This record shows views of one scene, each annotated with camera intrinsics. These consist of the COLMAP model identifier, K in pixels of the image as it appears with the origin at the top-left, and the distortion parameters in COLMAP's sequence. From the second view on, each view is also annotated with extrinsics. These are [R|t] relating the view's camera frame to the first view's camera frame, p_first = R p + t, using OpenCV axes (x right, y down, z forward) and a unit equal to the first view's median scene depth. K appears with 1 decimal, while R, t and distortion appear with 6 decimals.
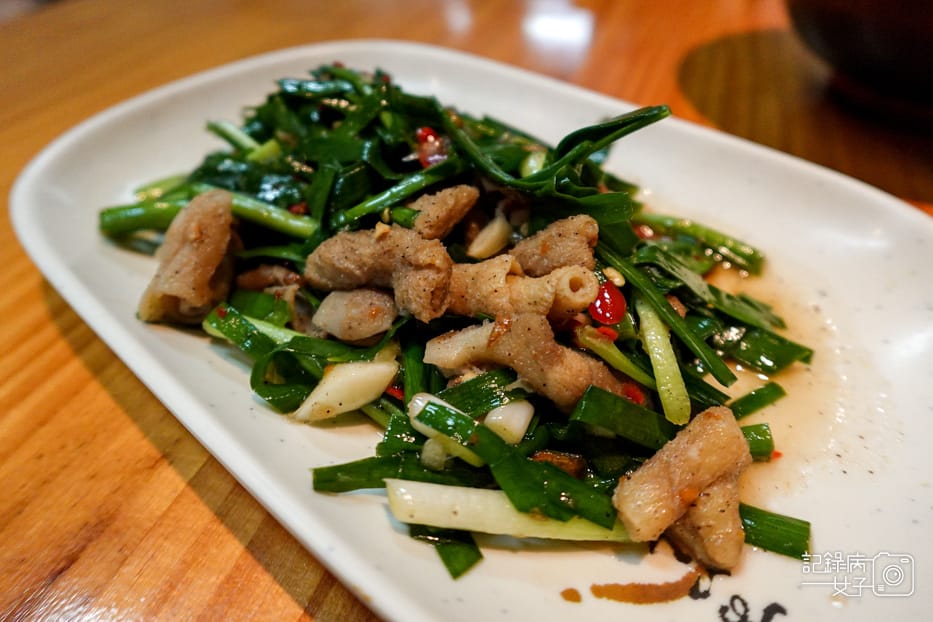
lens RADIAL K [[532.3, 0, 469.2], [0, 532.3, 311.1], [0, 0, 1]] dist [-0.004457, -0.005496]
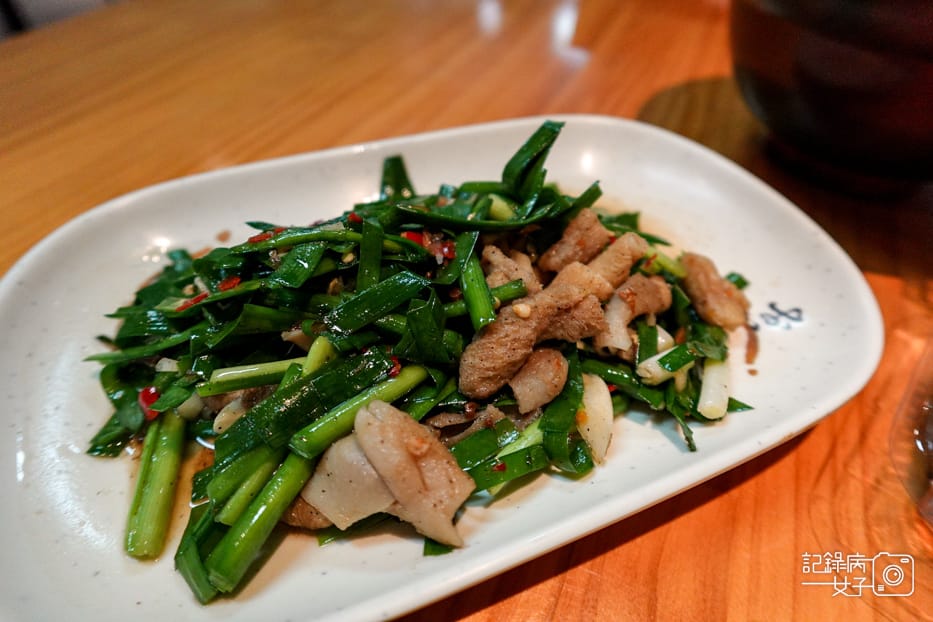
lens RADIAL K [[532.3, 0, 463.2], [0, 532.3, 308.1], [0, 0, 1]] dist [-0.004457, -0.005496]
pose [[0.453834, -0.632045, 0.628135, -0.941784], [0.596437, 0.739181, 0.312850, -0.588034], [-0.662040, 0.232661, 0.712440, 0.229660]]
